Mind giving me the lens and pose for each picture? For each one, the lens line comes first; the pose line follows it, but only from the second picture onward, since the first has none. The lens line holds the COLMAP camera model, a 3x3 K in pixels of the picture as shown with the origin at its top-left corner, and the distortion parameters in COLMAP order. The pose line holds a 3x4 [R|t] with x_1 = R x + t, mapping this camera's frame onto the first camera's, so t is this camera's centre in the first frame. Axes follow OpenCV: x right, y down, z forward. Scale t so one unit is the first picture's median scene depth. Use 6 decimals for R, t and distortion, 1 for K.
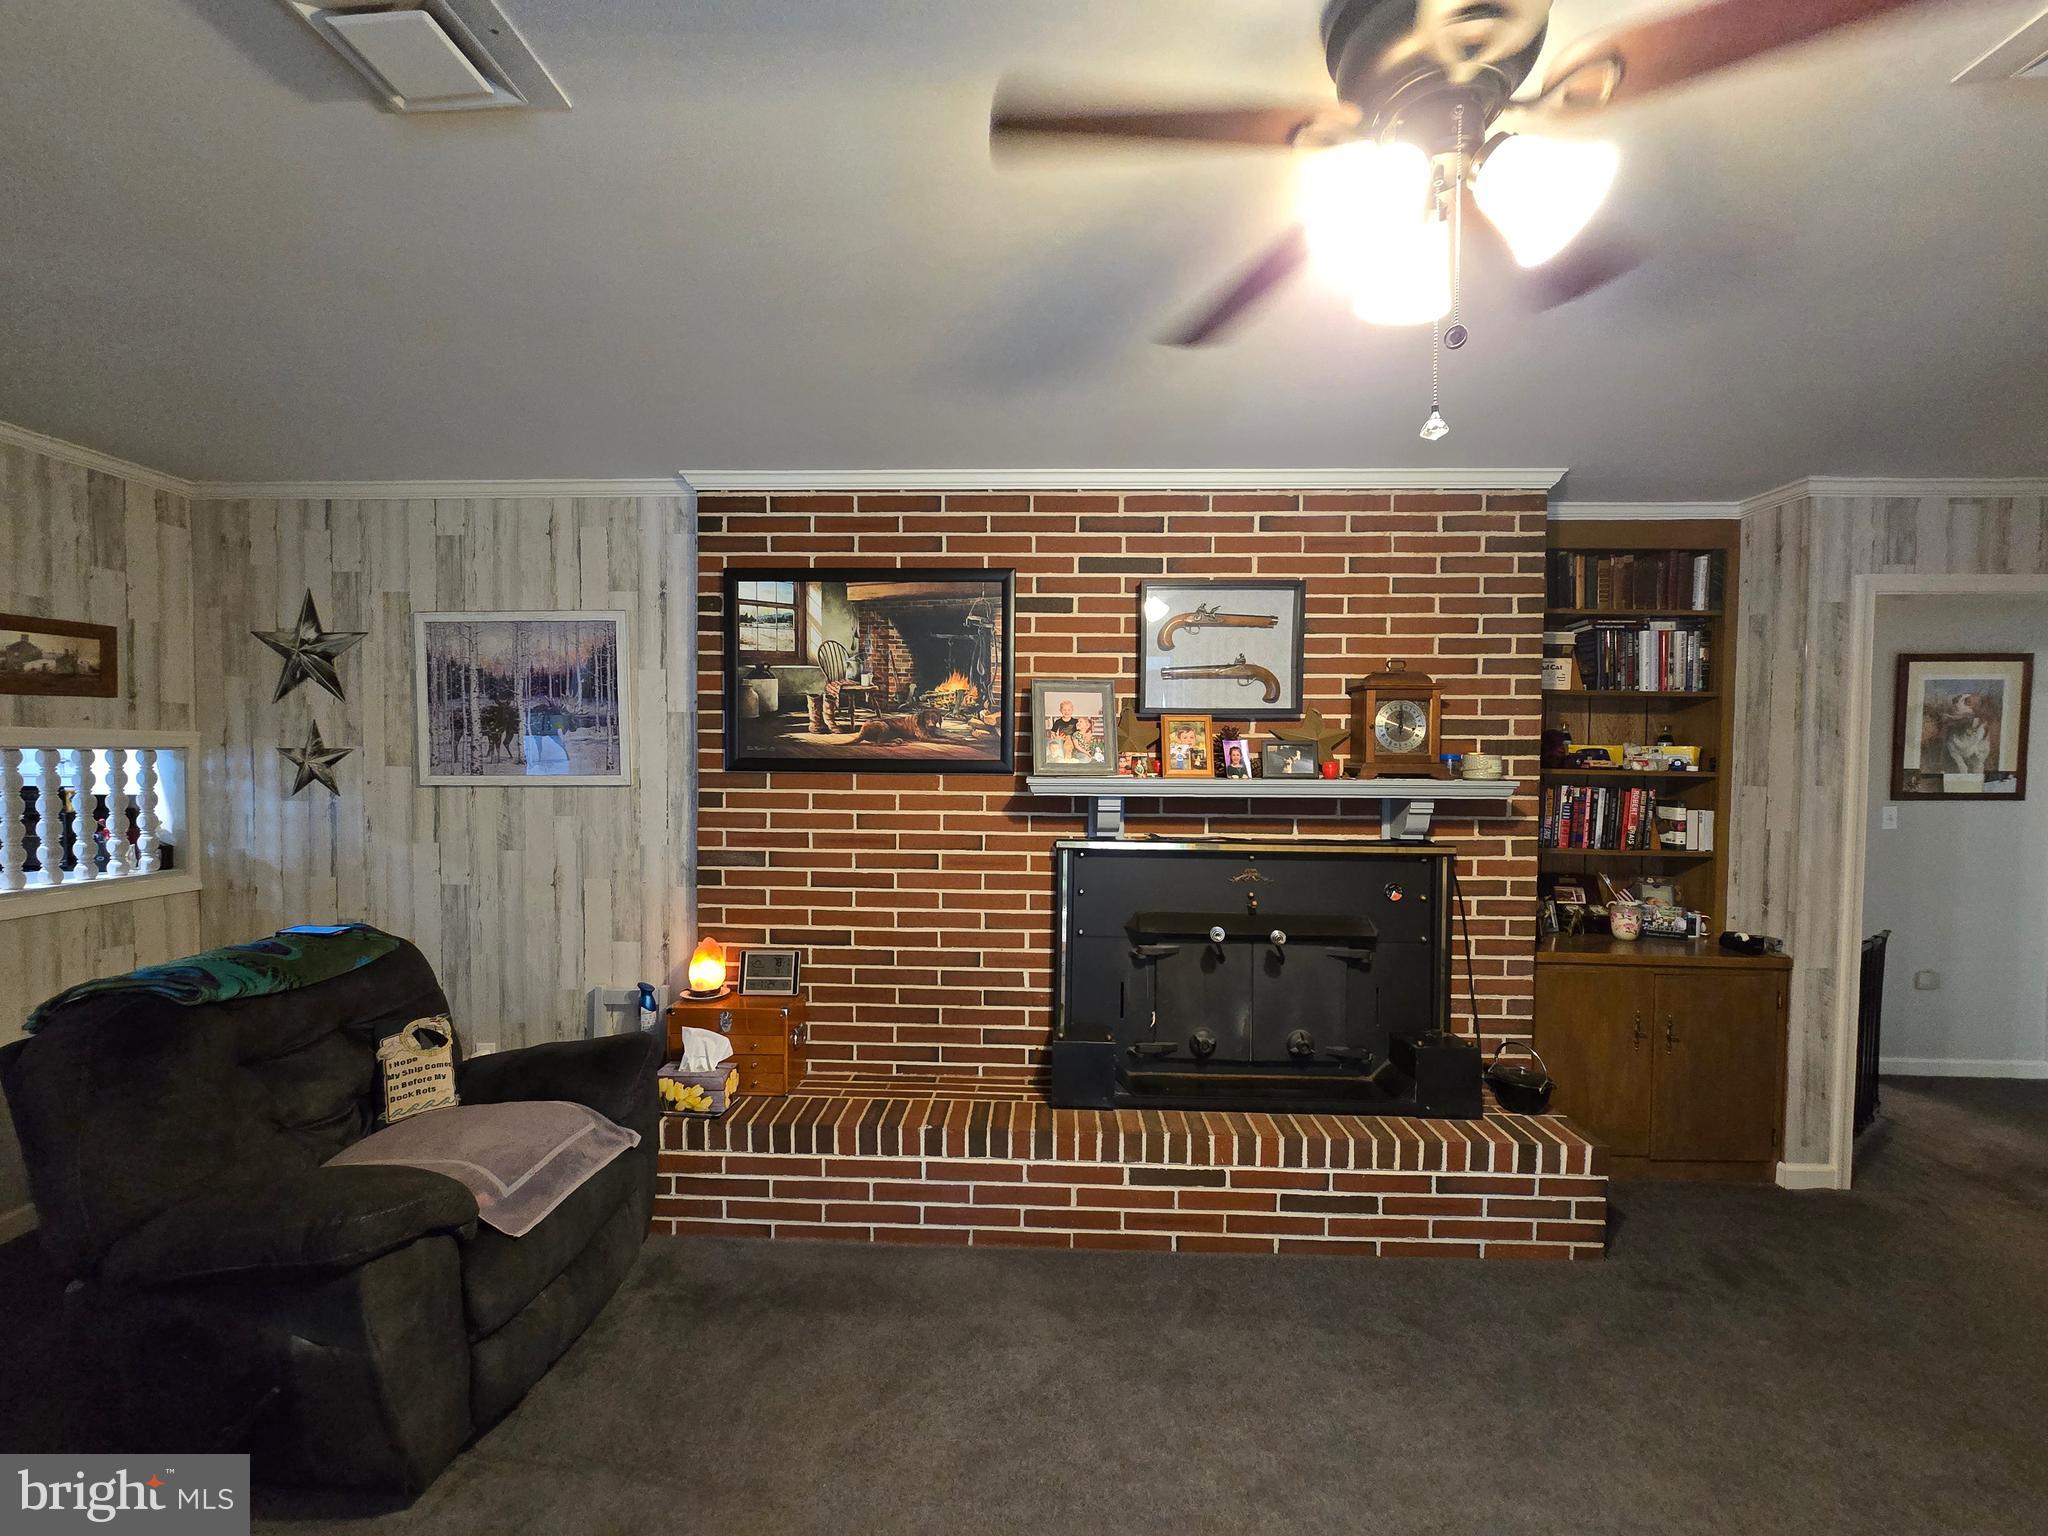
lens RADIAL K [[837.2, 0, 1024.2], [0, 837.2, 788.9], [0, 0, 1]] dist [-0.001291, -0.000103]
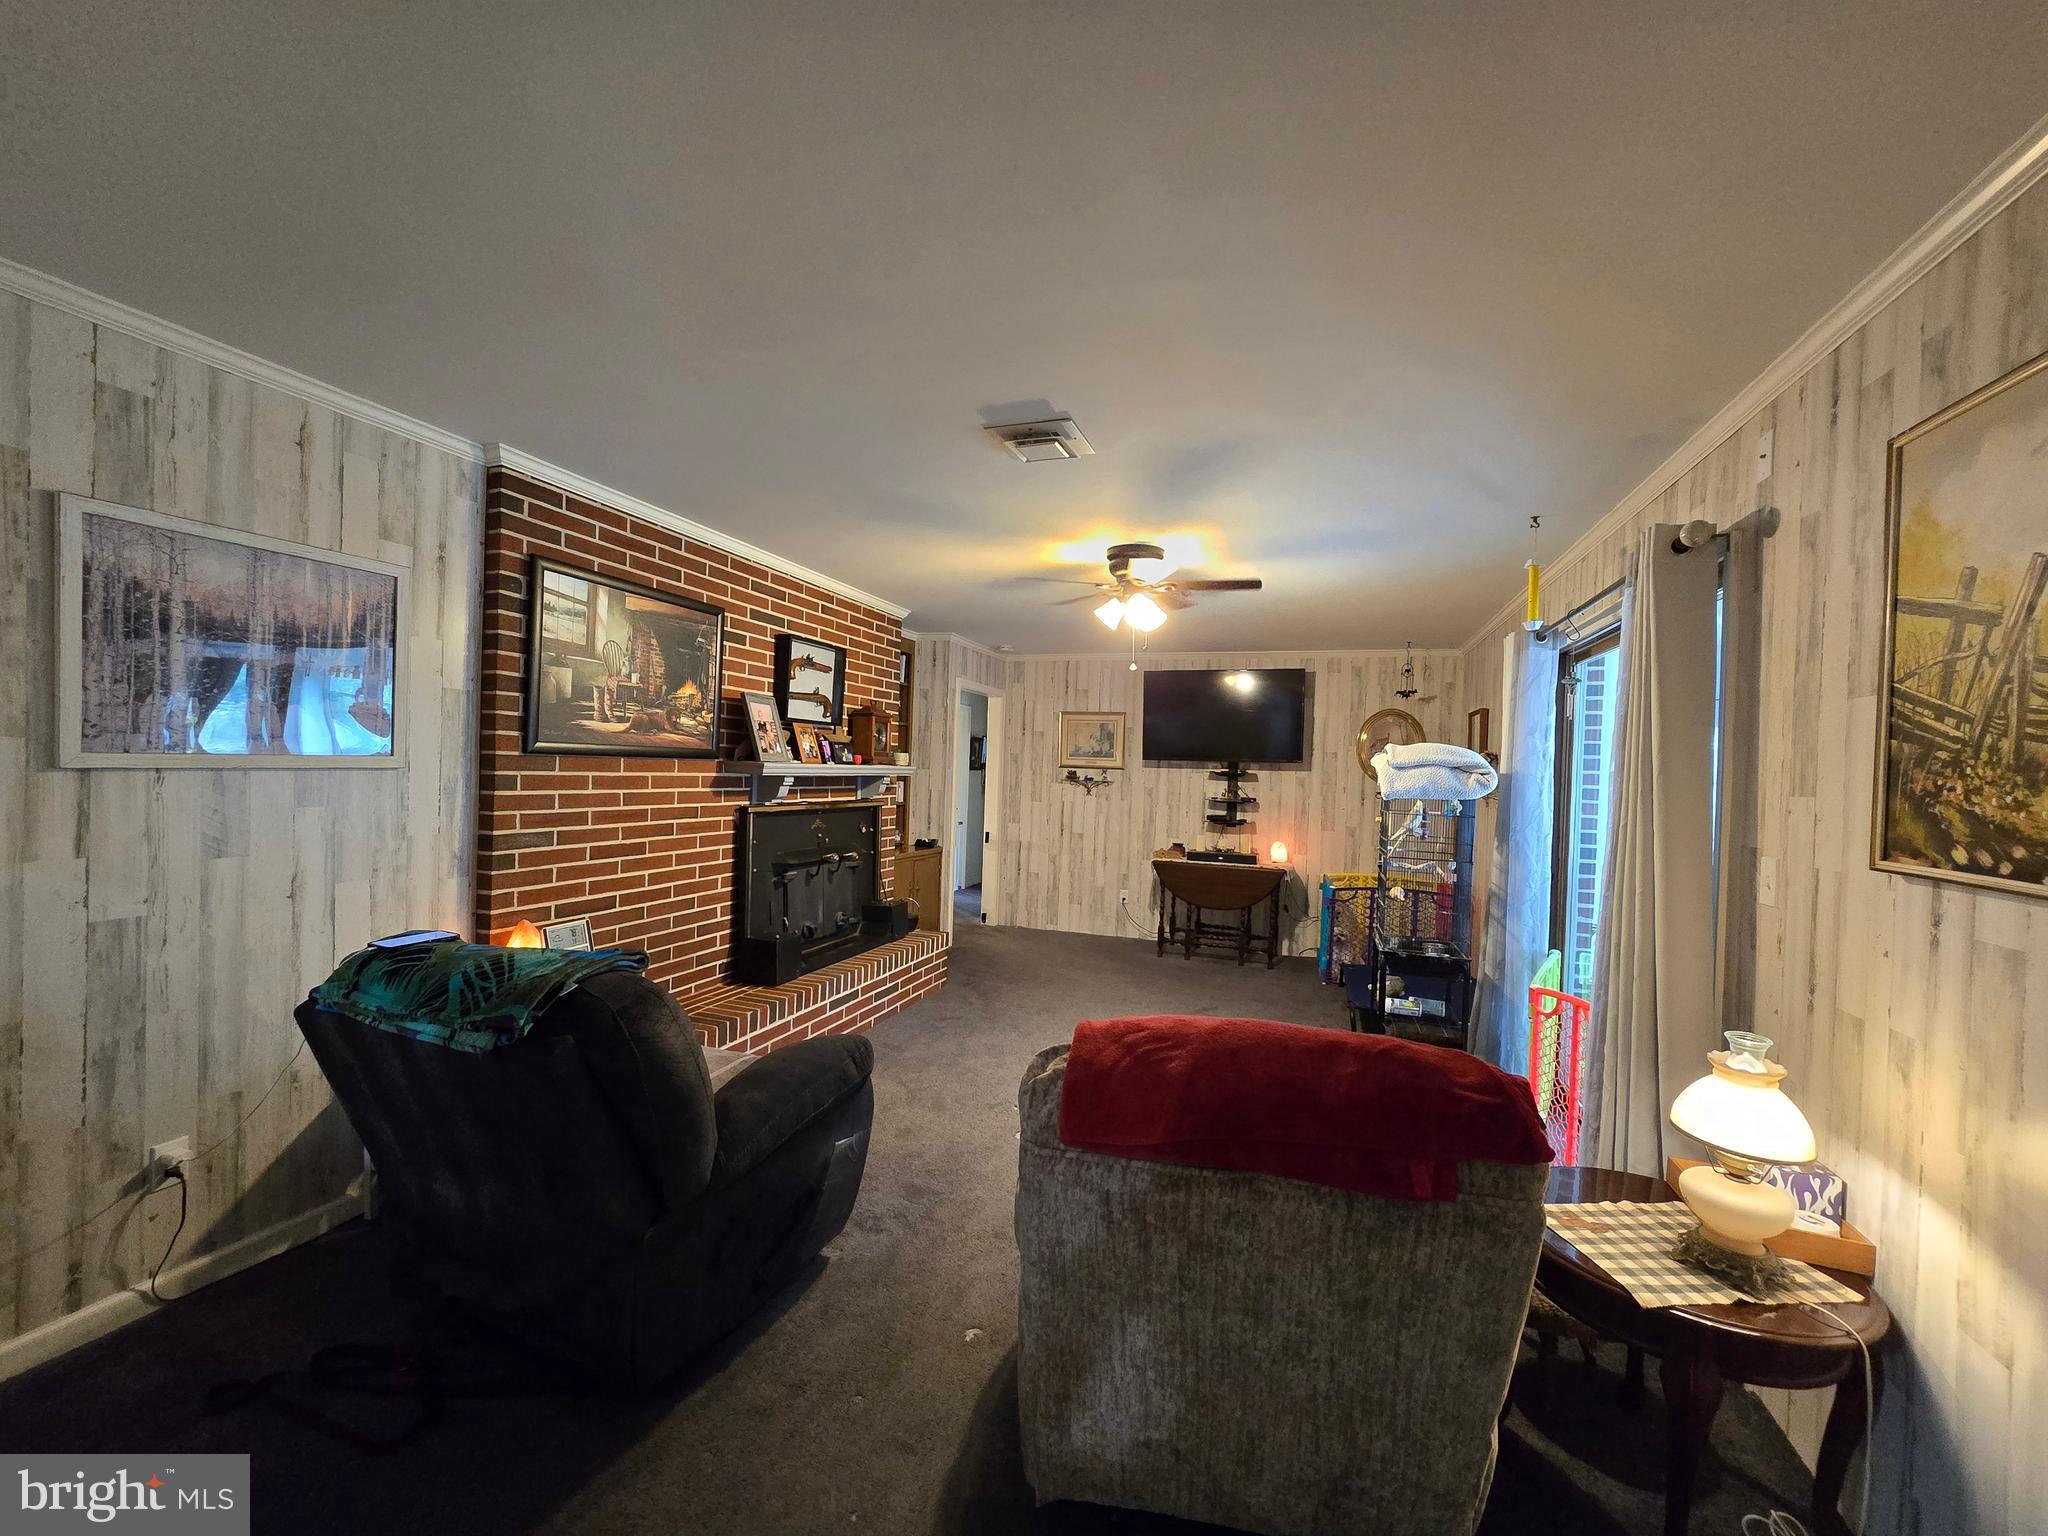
lens RADIAL K [[837.2, 0, 1024.2], [0, 837.2, 788.9], [0, 0, 1]] dist [-0.001291, -0.000103]
pose [[0.299149, -0.022973, 0.953930, -1.145621], [0.004302, 0.999732, 0.022727, 0.000400], [-0.954197, -0.002695, 0.299168, 0.127988]]
